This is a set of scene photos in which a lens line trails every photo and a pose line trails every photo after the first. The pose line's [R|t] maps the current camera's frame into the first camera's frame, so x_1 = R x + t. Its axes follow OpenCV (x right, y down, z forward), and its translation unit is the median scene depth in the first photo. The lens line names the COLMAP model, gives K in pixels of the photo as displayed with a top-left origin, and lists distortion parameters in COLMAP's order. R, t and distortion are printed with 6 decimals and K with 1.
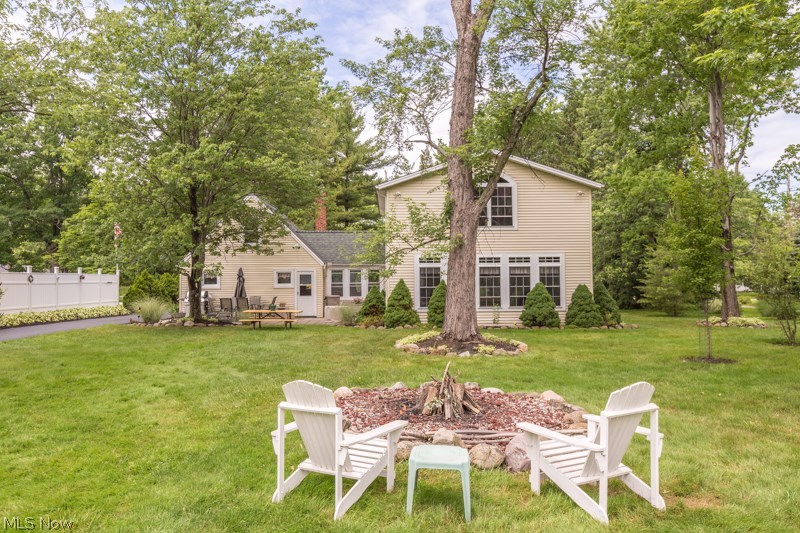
lens RADIAL K [[617.7, 0, 393.9], [0, 617.7, 292.6], [0, 0, 1]] dist [0.004170, -0.005858]
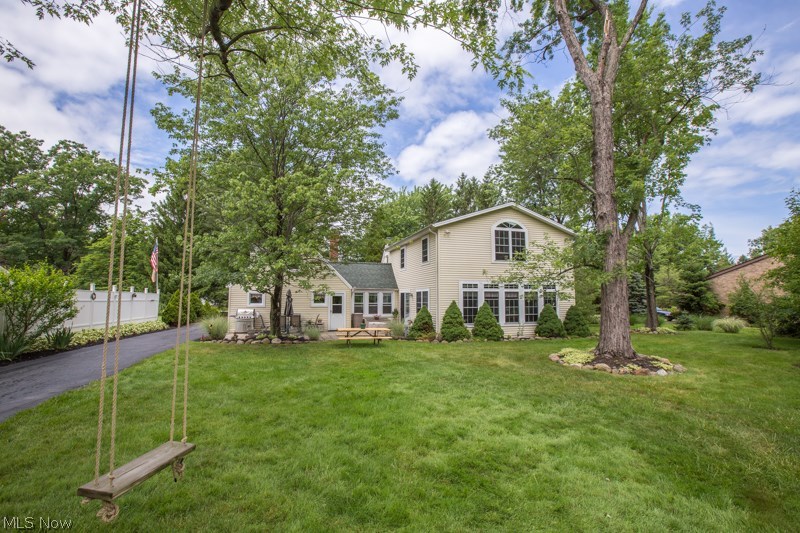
lens RADIAL K [[389.6, 0, 399.3], [0, 389.6, 266.9], [0, 0, 1]] dist [-0.034454, 0.000887]
pose [[0.964006, 0.031297, 0.264032, -0.244293], [-0.003206, 0.994344, -0.106157, -0.005205], [-0.265861, 0.101490, 0.958654, 0.233056]]
